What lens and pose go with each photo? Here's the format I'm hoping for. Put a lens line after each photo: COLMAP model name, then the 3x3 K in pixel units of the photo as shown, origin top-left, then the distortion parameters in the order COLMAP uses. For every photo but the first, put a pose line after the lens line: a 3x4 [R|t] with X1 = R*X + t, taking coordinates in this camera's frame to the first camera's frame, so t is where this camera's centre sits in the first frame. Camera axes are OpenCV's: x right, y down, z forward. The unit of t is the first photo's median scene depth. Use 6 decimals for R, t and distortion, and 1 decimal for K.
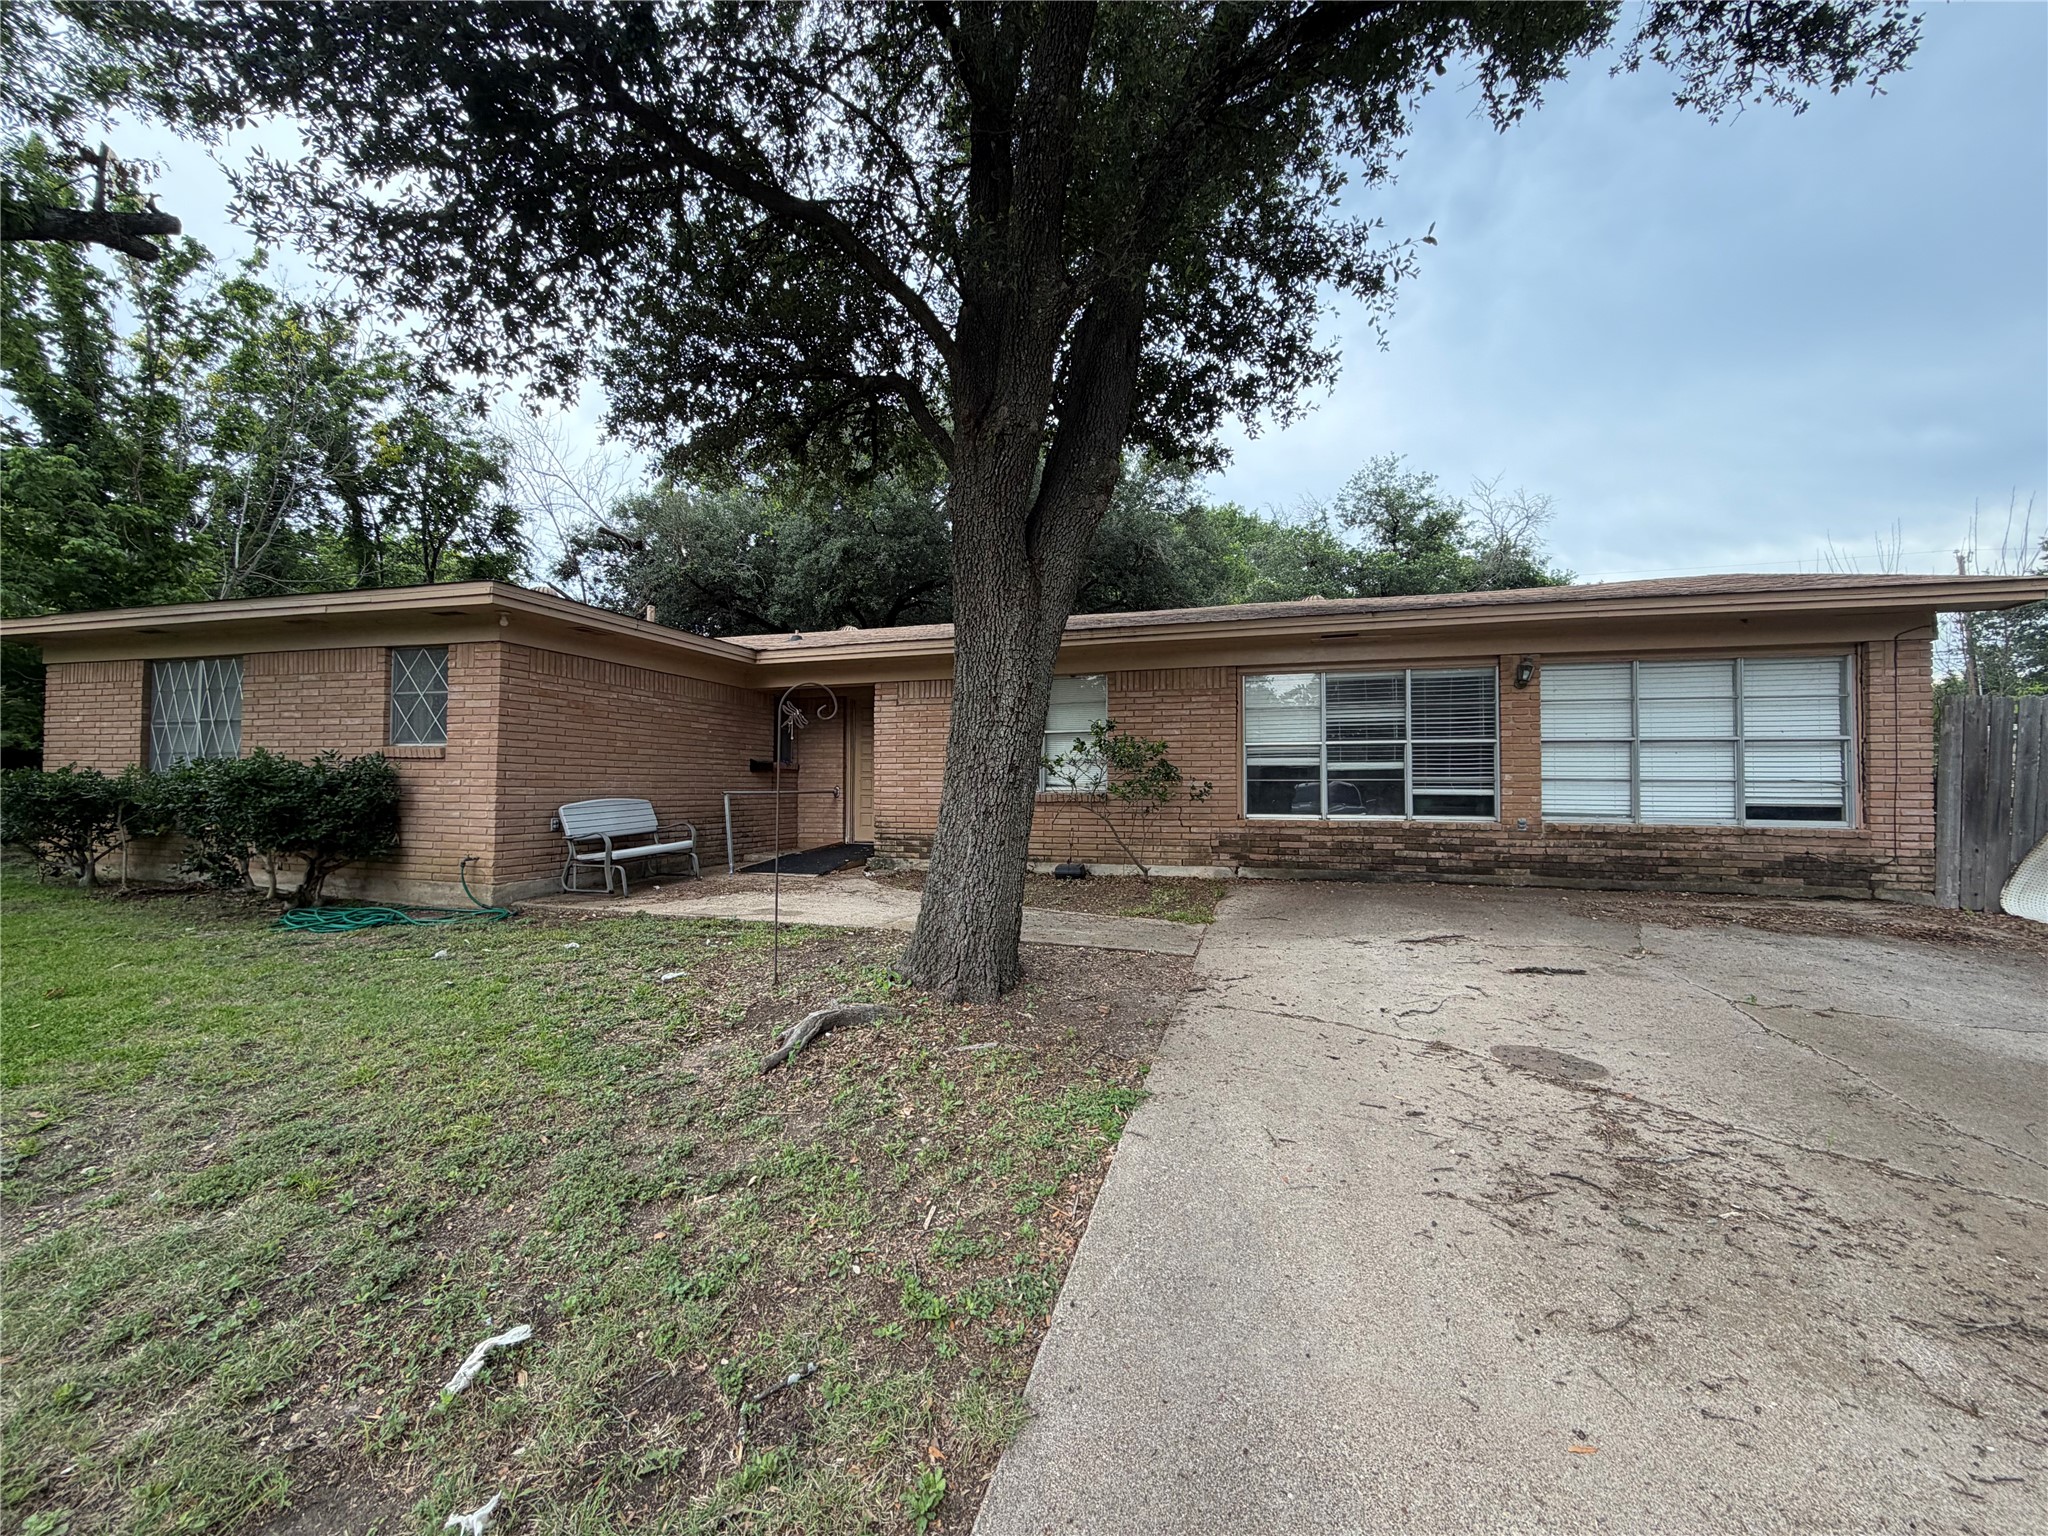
lens RADIAL K [[818.9, 0, 1026.4], [0, 818.9, 764.8], [0, 0, 1]] dist [-0.000442, -0.000166]
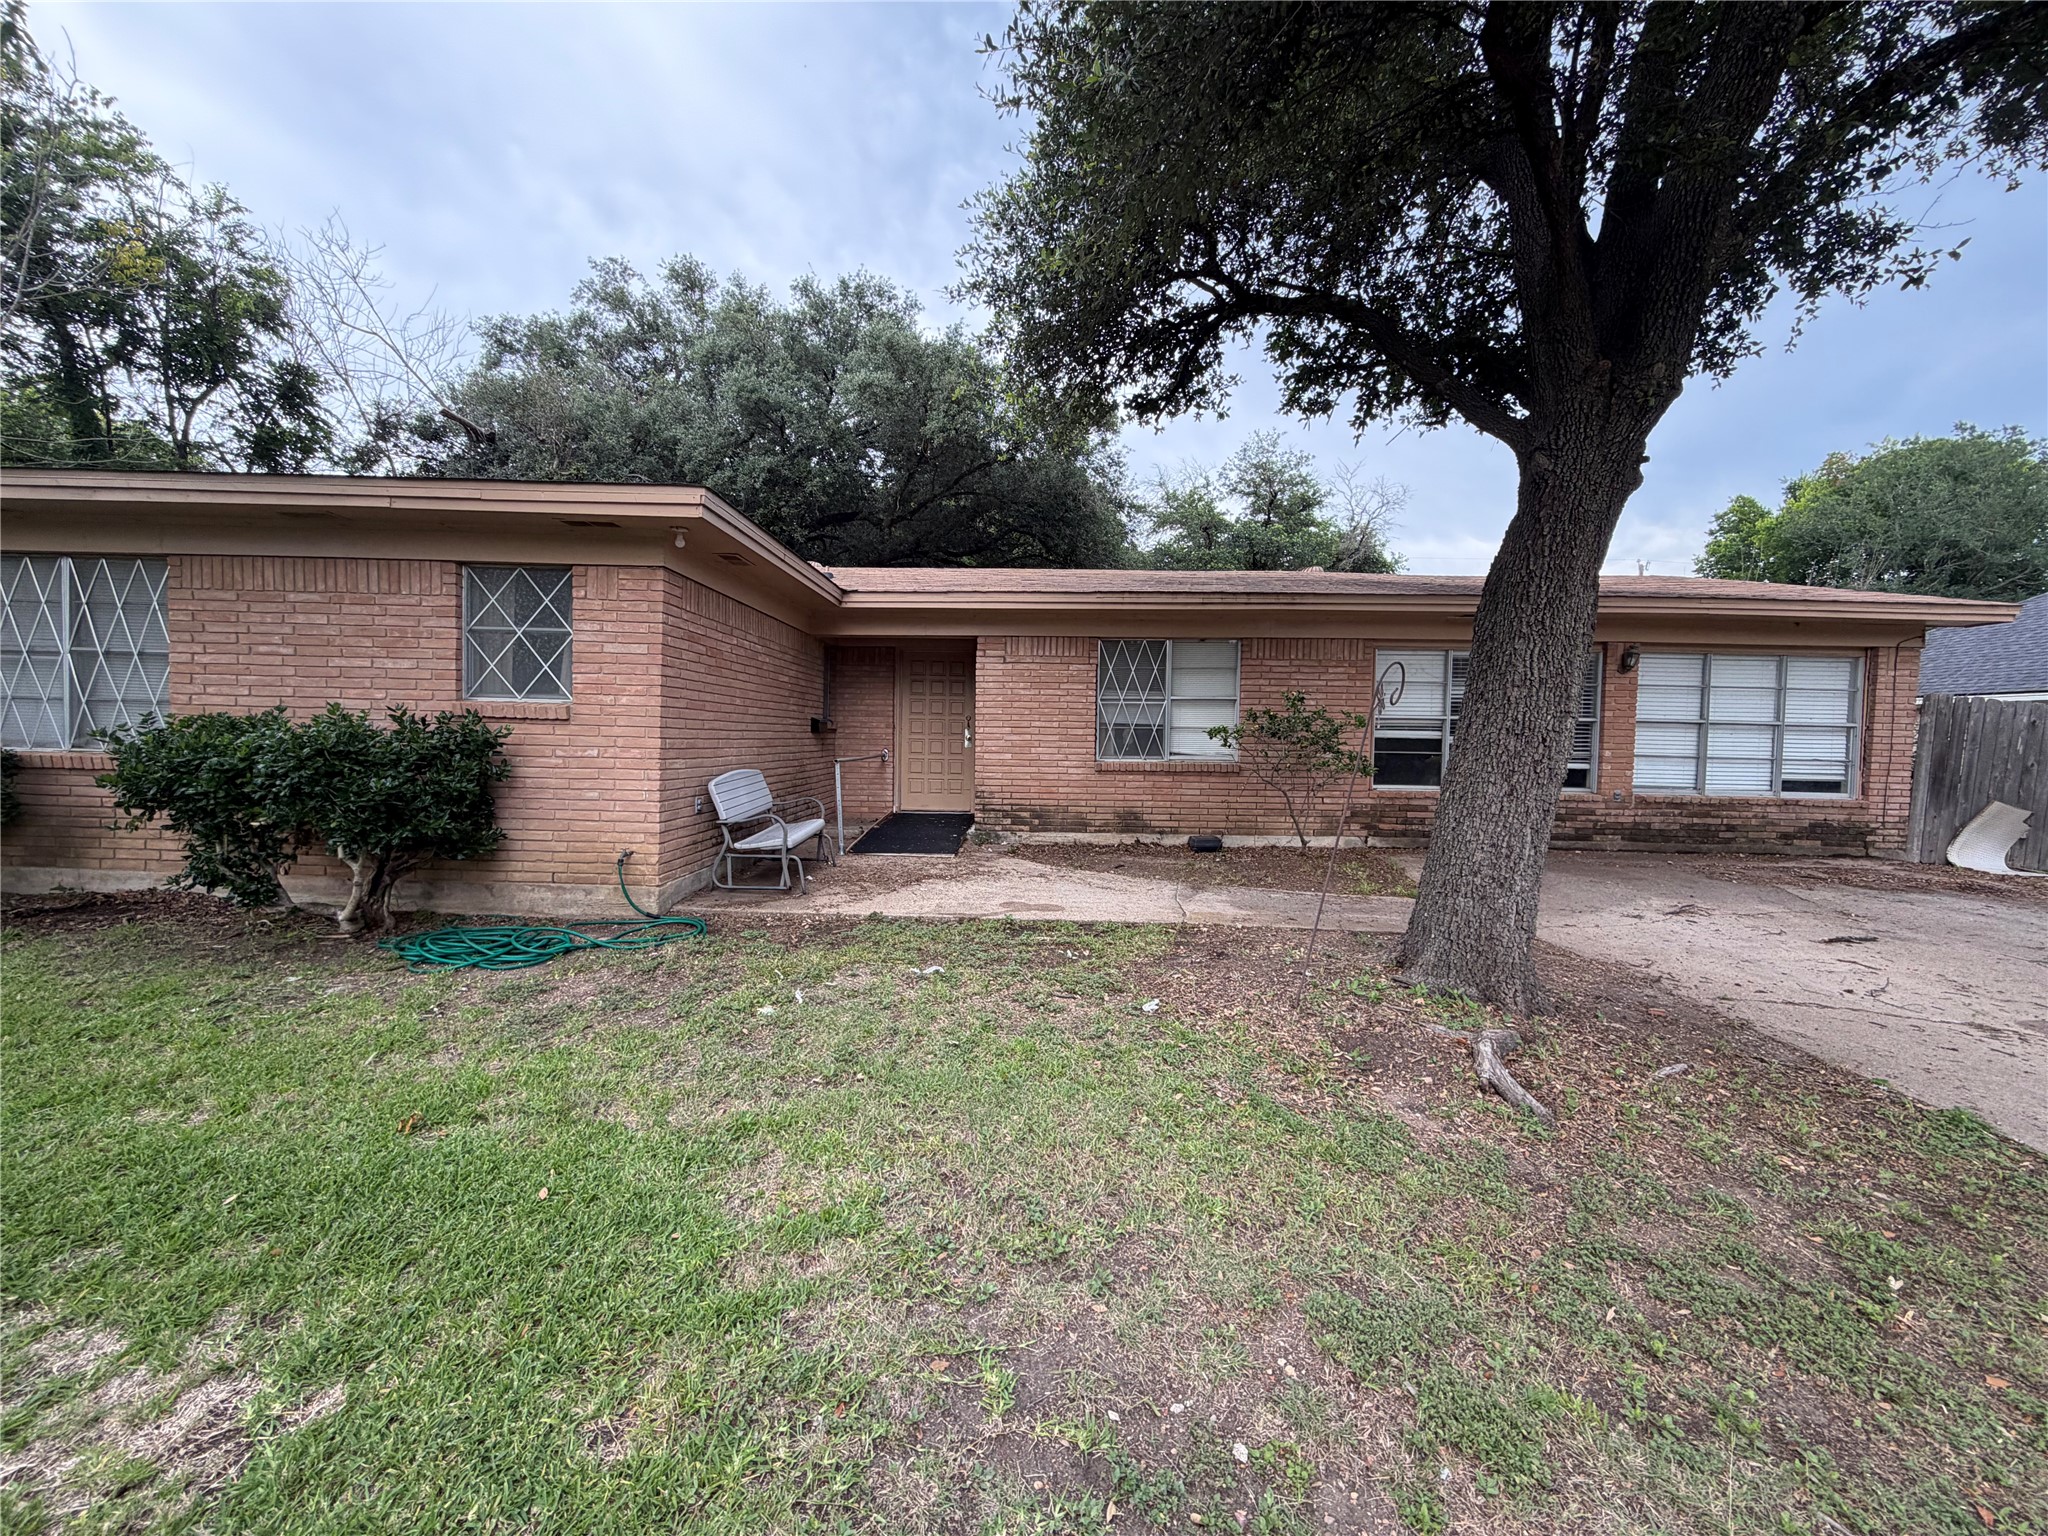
lens RADIAL K [[818.9, 0, 1027.1], [0, 818.9, 764.1], [0, 0, 1]] dist [-0.000442, -0.000166]
pose [[0.960670, 0.004168, 0.277661, -0.495134], [-0.021767, 0.997941, 0.060333, -0.020796], [-0.276838, -0.064004, 0.958783, 0.160754]]
